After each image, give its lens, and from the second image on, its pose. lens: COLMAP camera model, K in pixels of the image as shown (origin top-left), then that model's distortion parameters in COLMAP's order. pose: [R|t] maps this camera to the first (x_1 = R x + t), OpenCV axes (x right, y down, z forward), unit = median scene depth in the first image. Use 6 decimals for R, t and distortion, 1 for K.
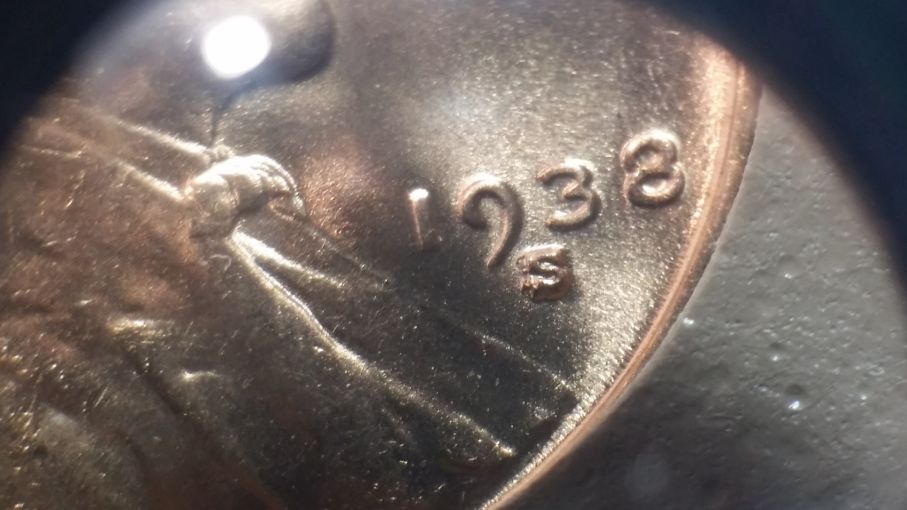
lens RADIAL K [[1341.3, 0, 455.9], [0, 1341.3, 259.7], [0, 0, 1]] dist [0.113797, 0.000000]
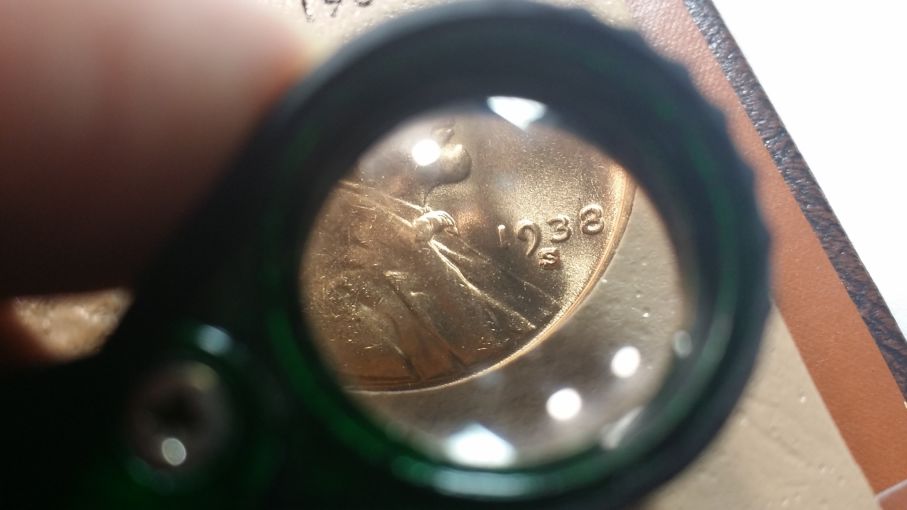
lens RADIAL K [[1341.3, 0, 451.6], [0, 1341.3, 257.8], [0, 0, 1]] dist [0.113797, 0.000000]
pose [[0.999398, 0.028485, 0.019792, -0.174905], [-0.028184, 0.999485, -0.015311, 0.053479], [-0.020218, 0.014743, 0.999687, -1.601720]]
